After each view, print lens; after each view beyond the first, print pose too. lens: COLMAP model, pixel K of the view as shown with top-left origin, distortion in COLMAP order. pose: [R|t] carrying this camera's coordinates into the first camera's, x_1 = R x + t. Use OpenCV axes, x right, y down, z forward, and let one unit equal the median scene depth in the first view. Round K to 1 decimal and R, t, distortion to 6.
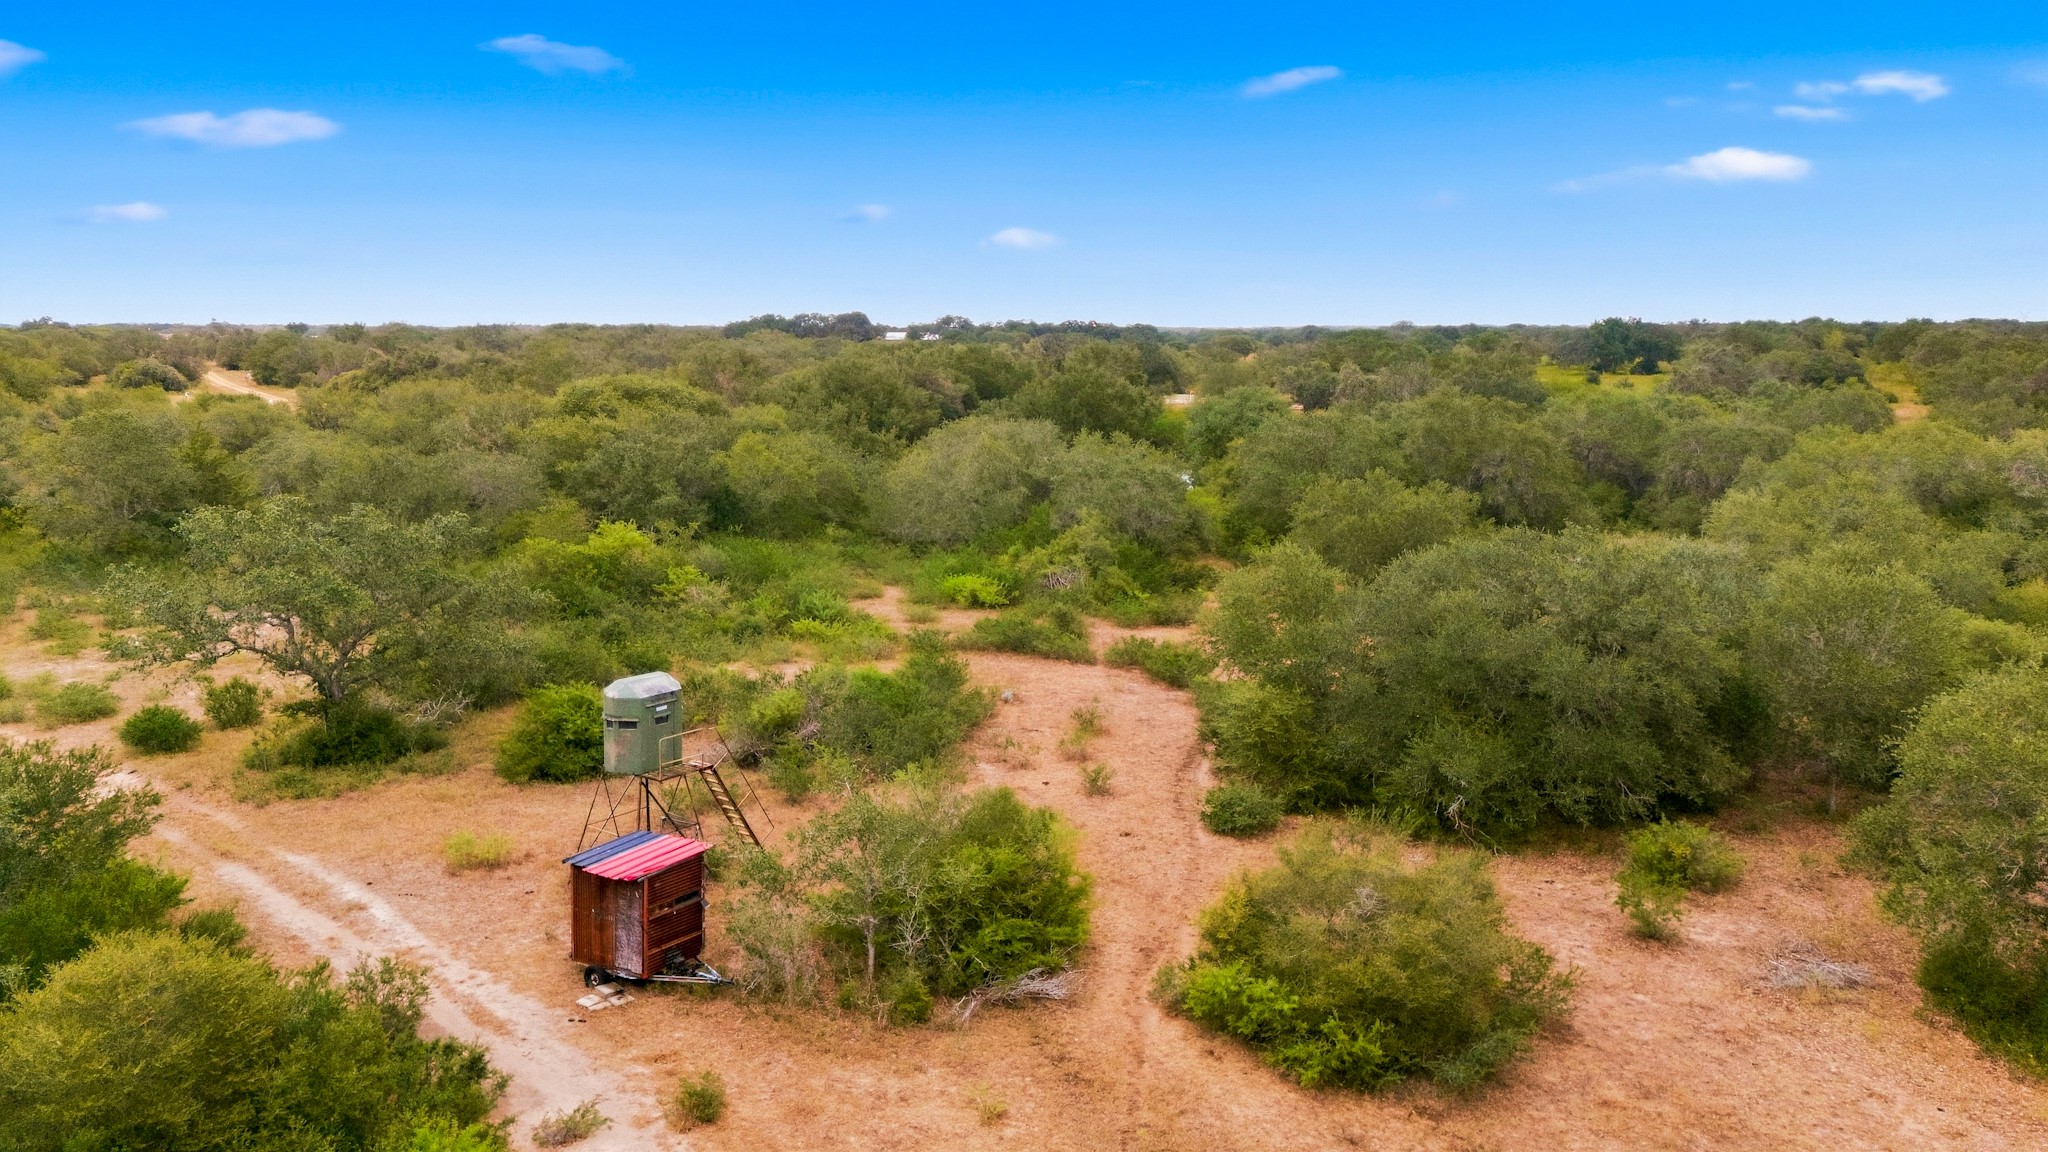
lens RADIAL K [[1503.8, 0, 1023.3], [0, 1503.8, 576.9], [0, 0, 1]] dist [0.087826, -0.087424]
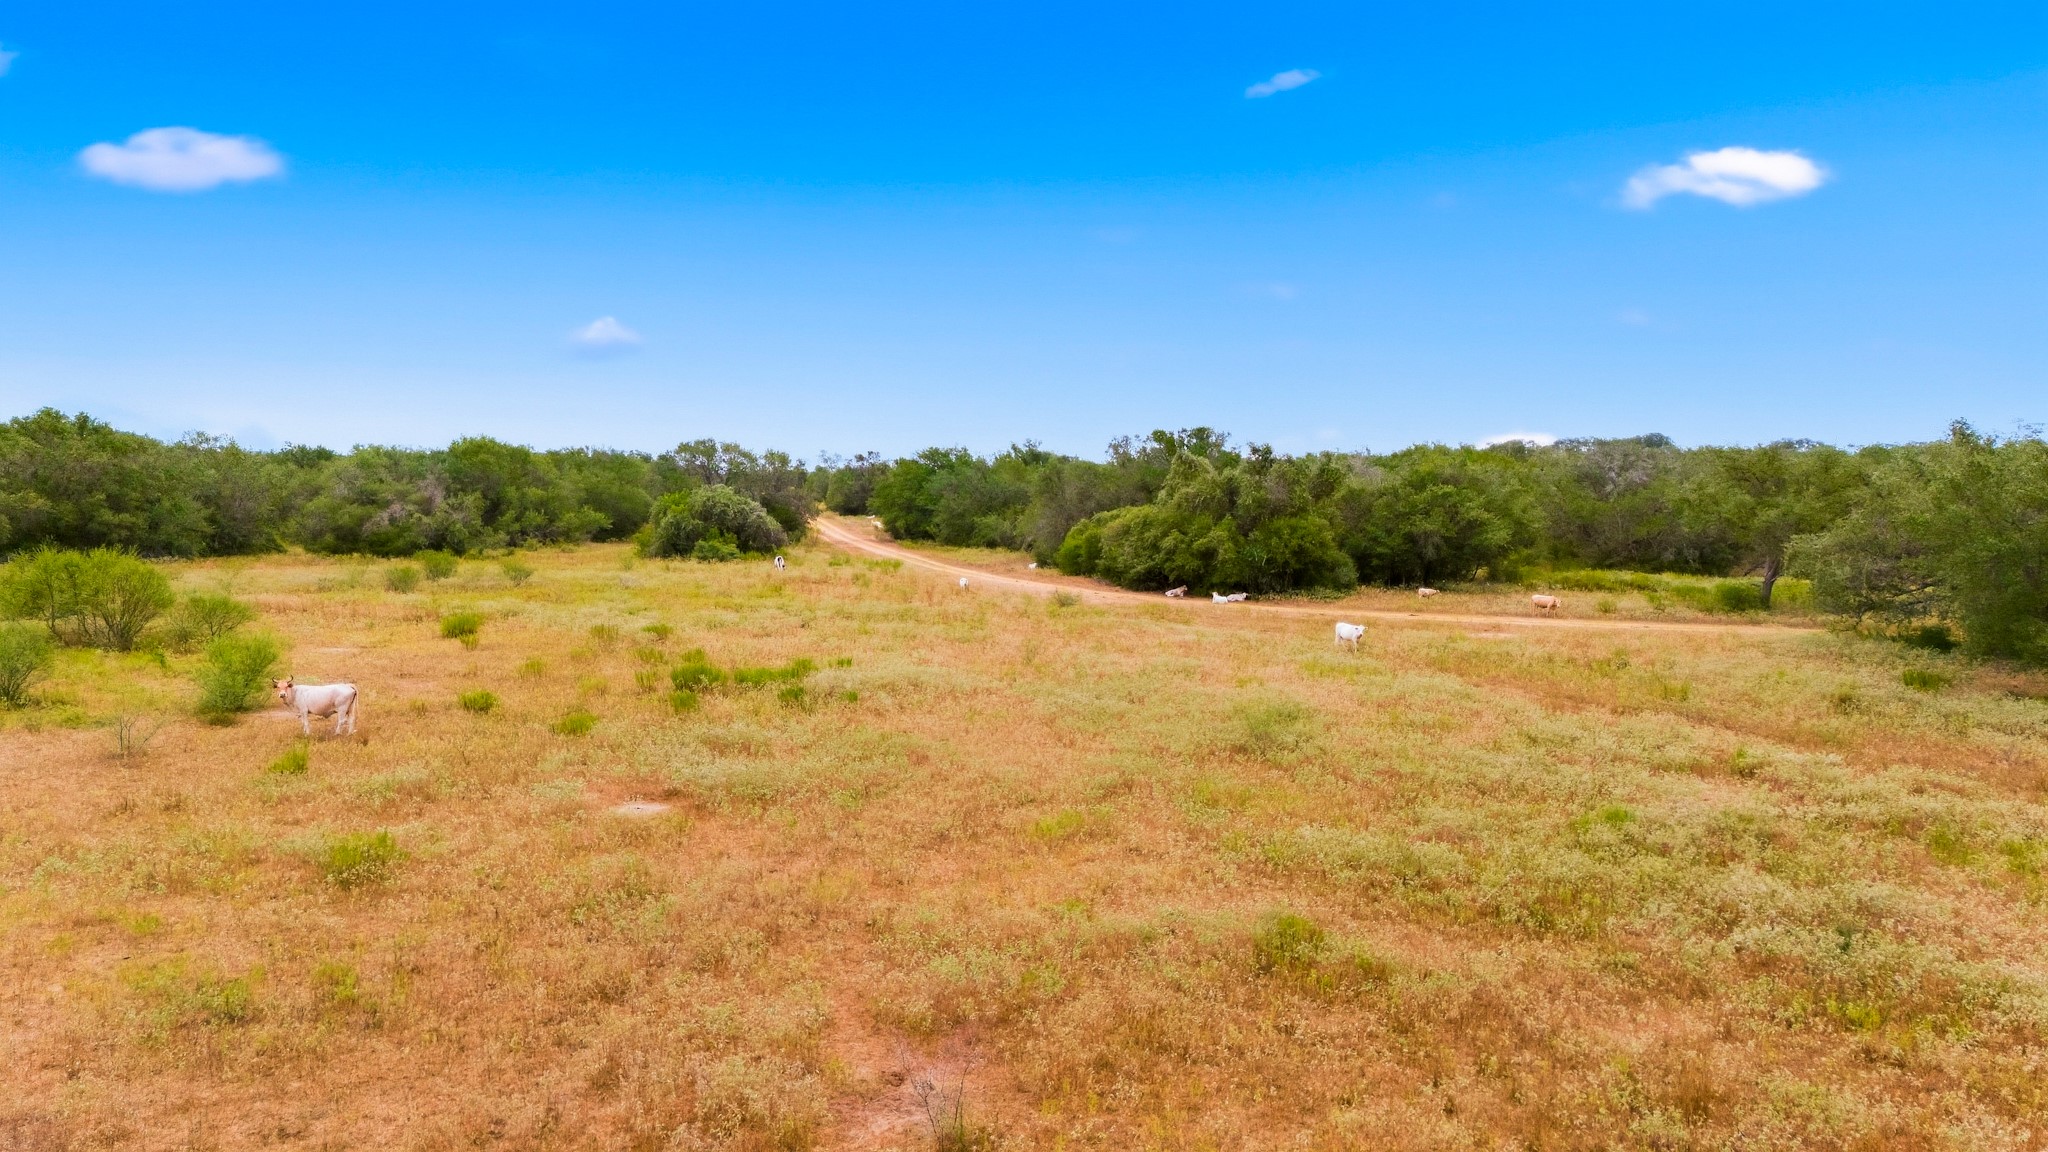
lens RADIAL K [[1503.8, 0, 1024.4], [0, 1503.8, 572.4], [0, 0, 1]] dist [0.087826, -0.087424]
pose [[0.942719, 0.015454, -0.333229, -0.308311], [-0.049912, 0.994216, -0.095097, -0.071983], [0.329832, 0.106282, 0.938038, 0.567614]]
